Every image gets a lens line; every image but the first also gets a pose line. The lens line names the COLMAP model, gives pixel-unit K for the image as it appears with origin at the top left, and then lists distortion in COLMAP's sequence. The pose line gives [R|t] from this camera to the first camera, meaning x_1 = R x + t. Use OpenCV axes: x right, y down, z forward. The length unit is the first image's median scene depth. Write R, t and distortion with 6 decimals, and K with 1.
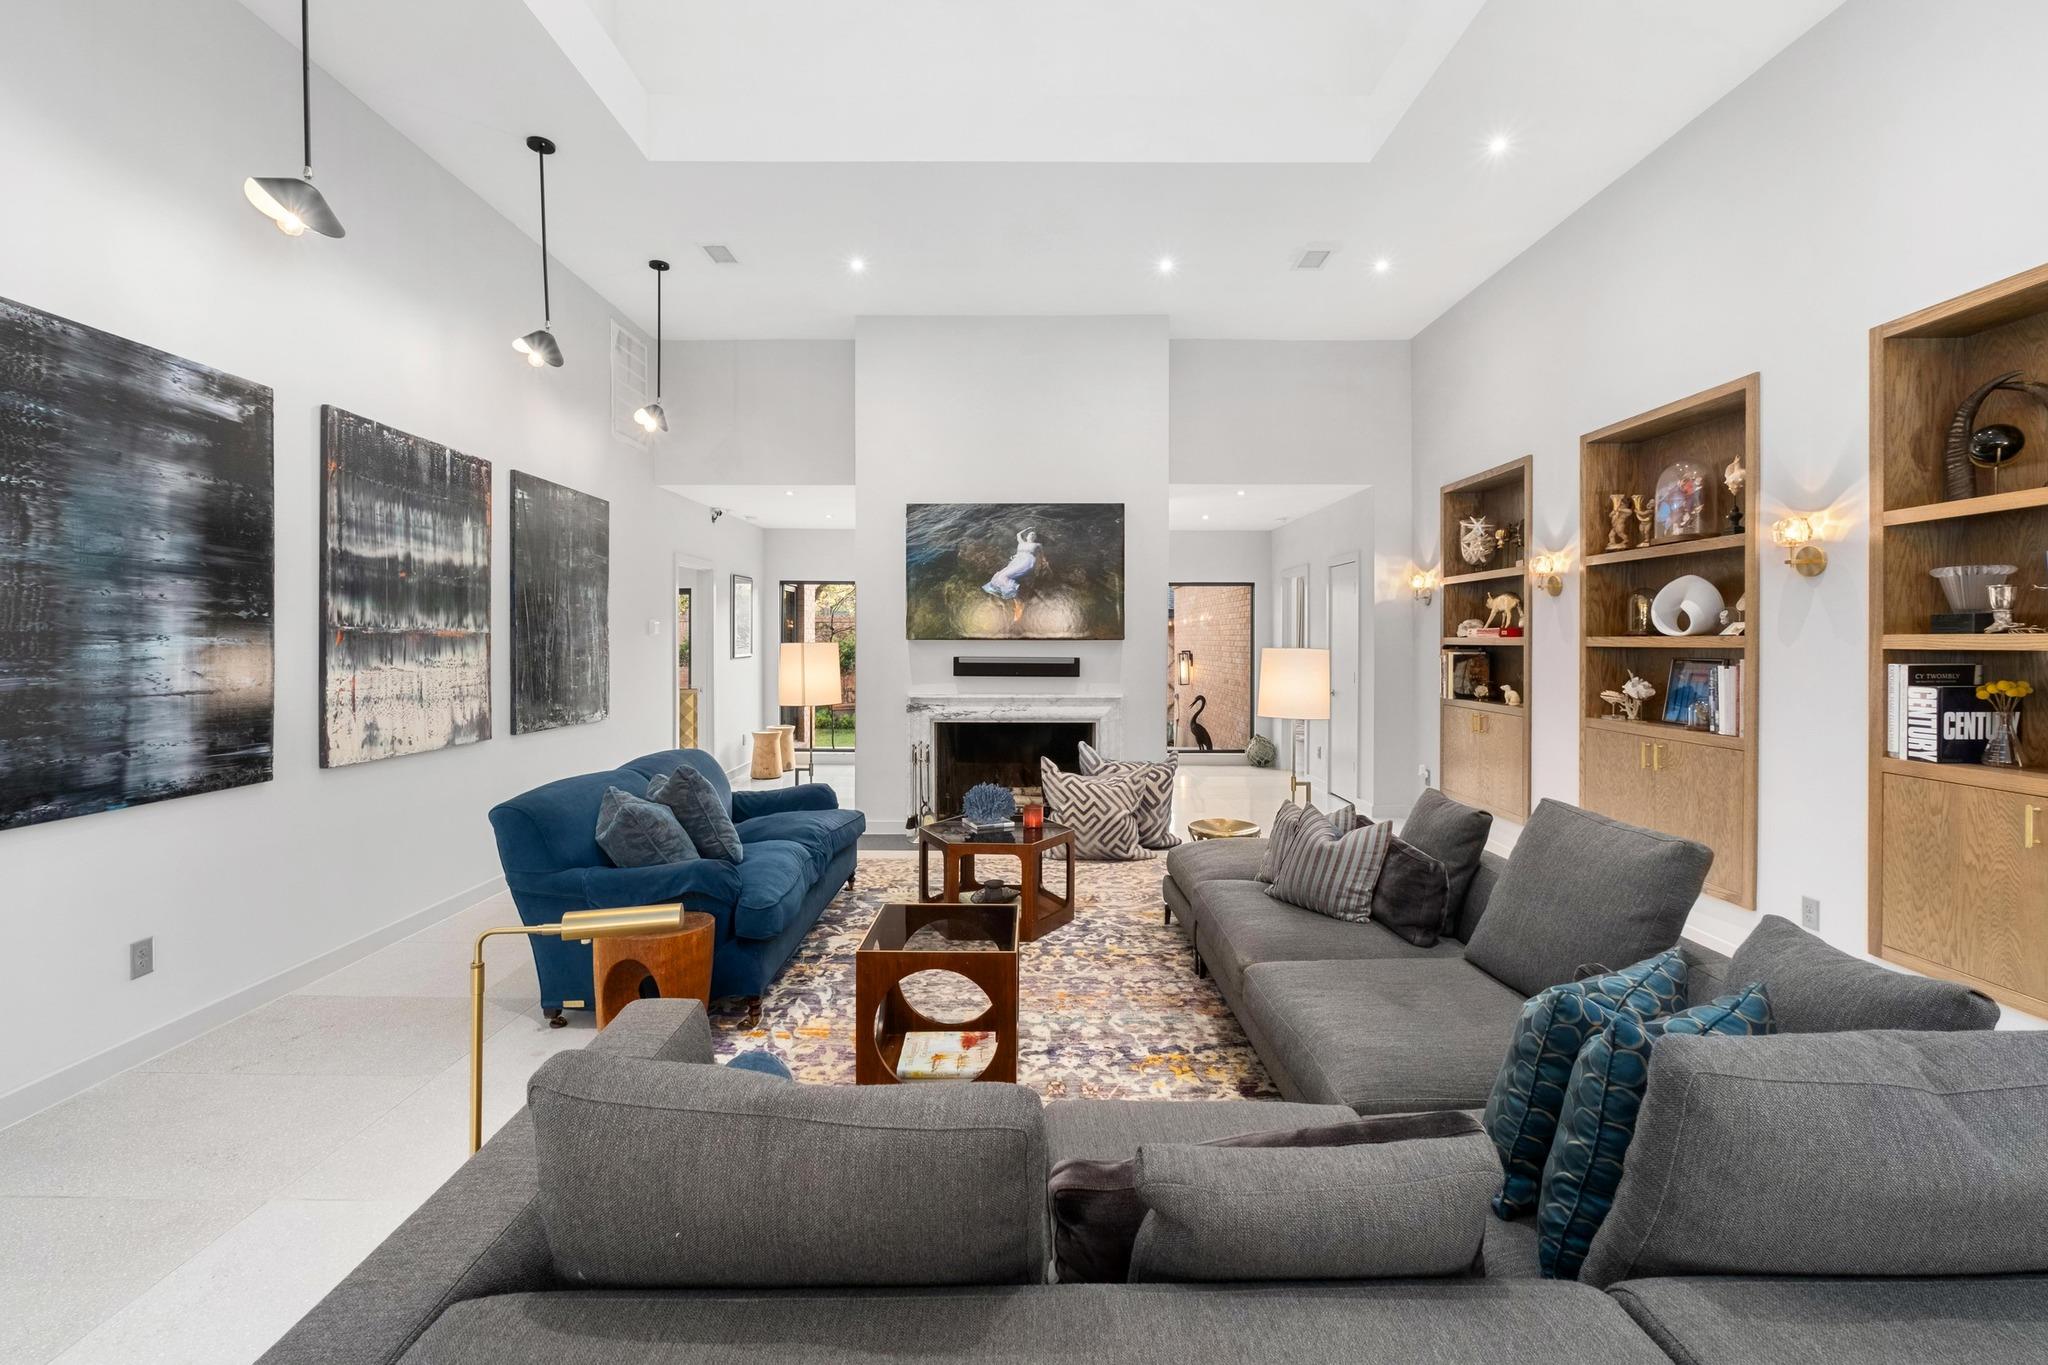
lens RADIAL K [[885.3, 0, 1021.1], [0, 885.3, 646.5], [0, 0, 1]] dist [0.000232, -0.000033]
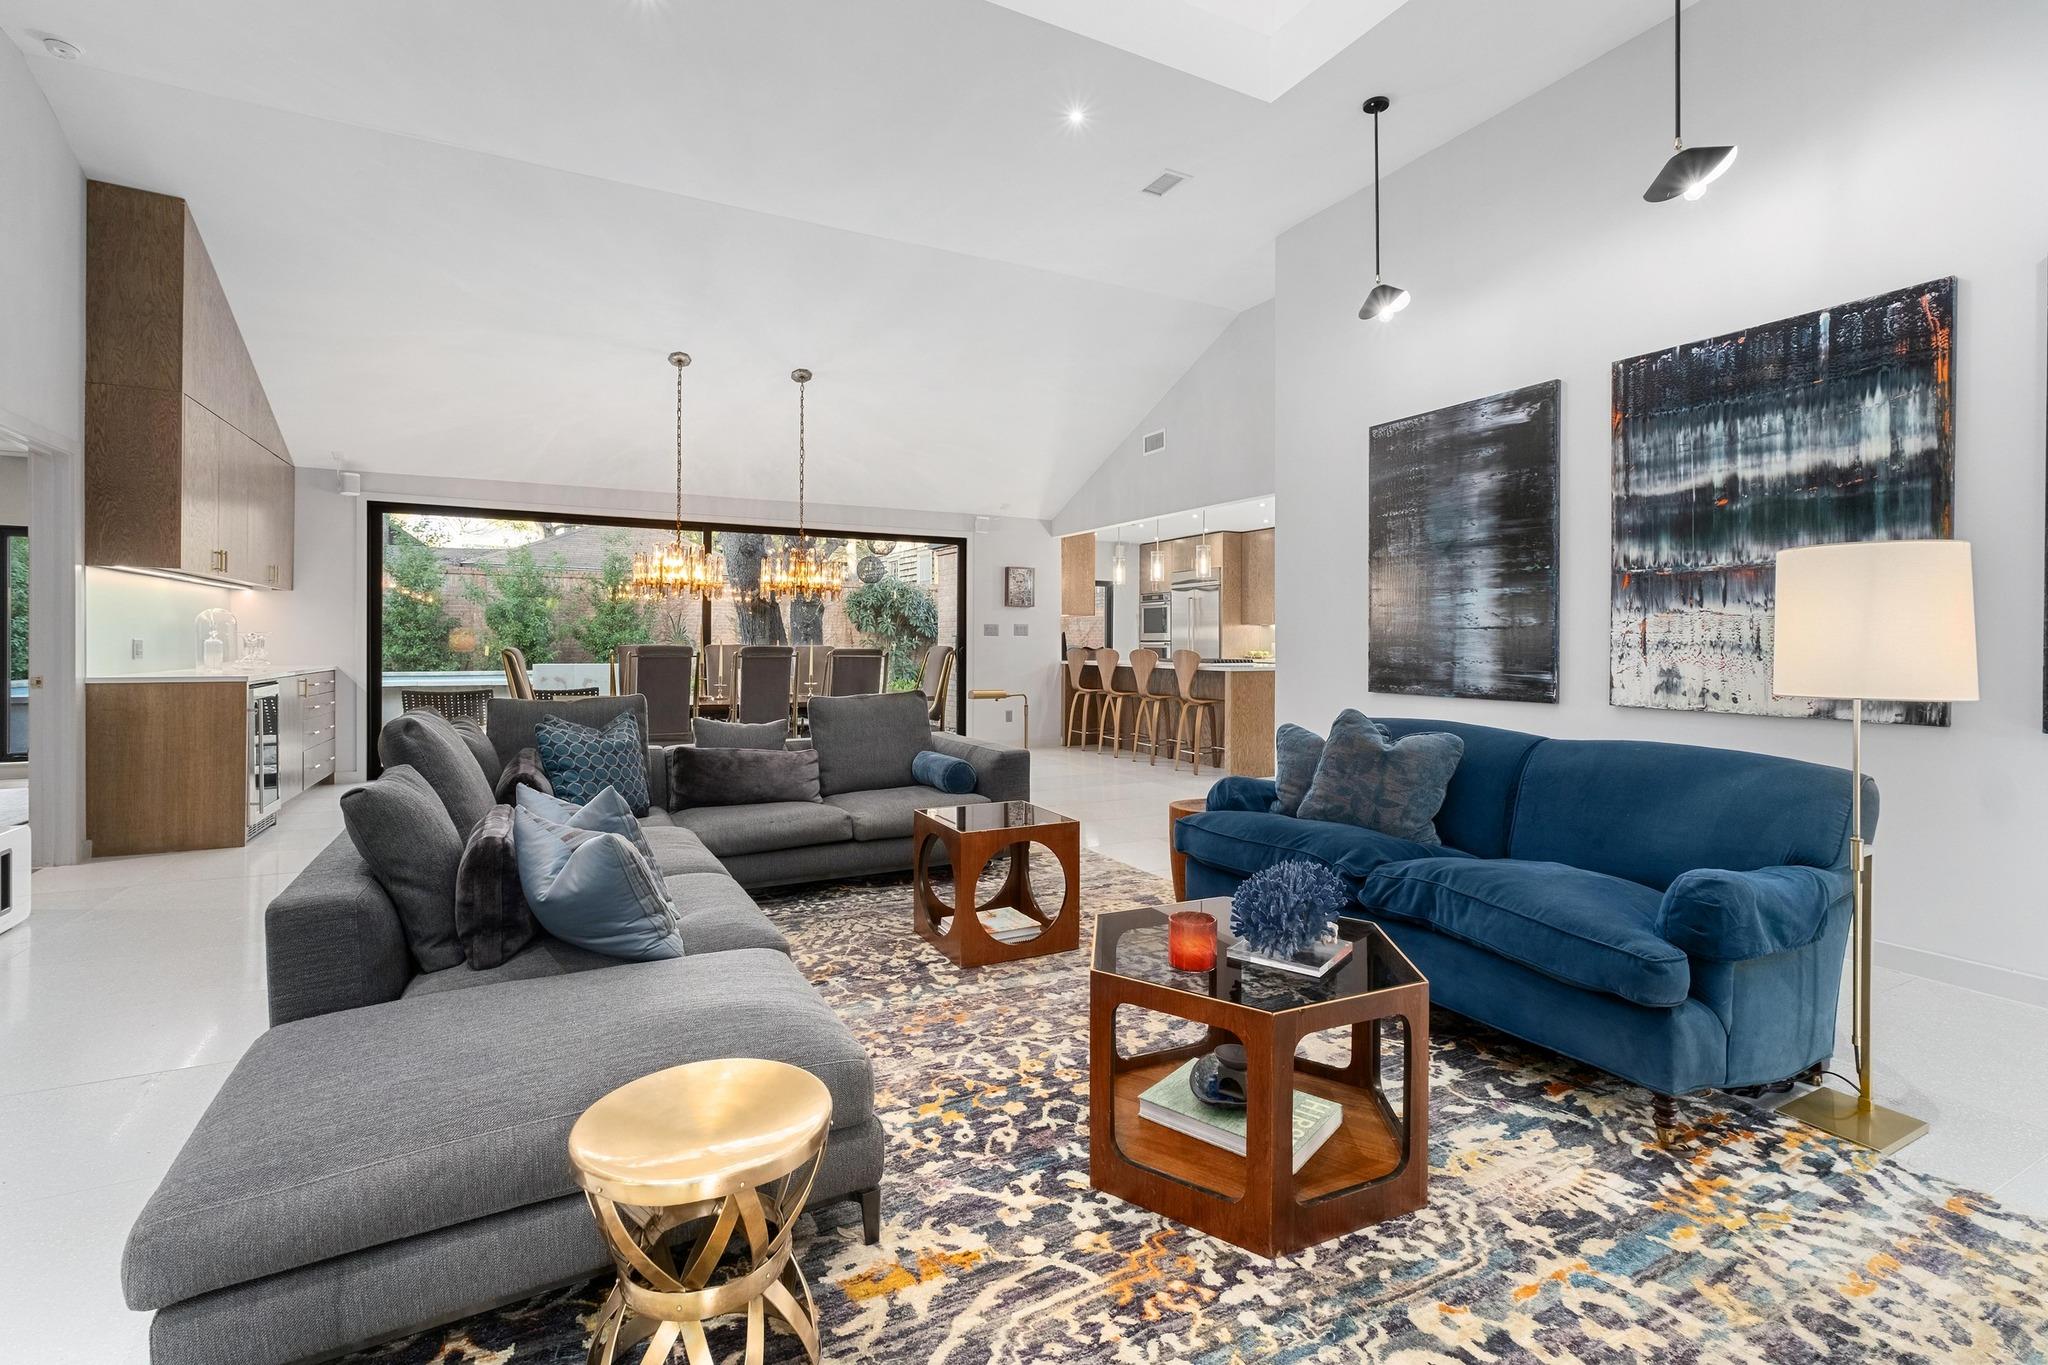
lens RADIAL K [[919.7, 0, 1028.2], [0, 919.7, 642.3], [0, 0, 1]] dist [0.000073, 0.000109]
pose [[-0.886095, -0.001916, -0.463499, 0.330953], [-0.005775, 0.999959, 0.006908, 0.055808], [0.463467, 0.008798, -0.886071, 1.573606]]
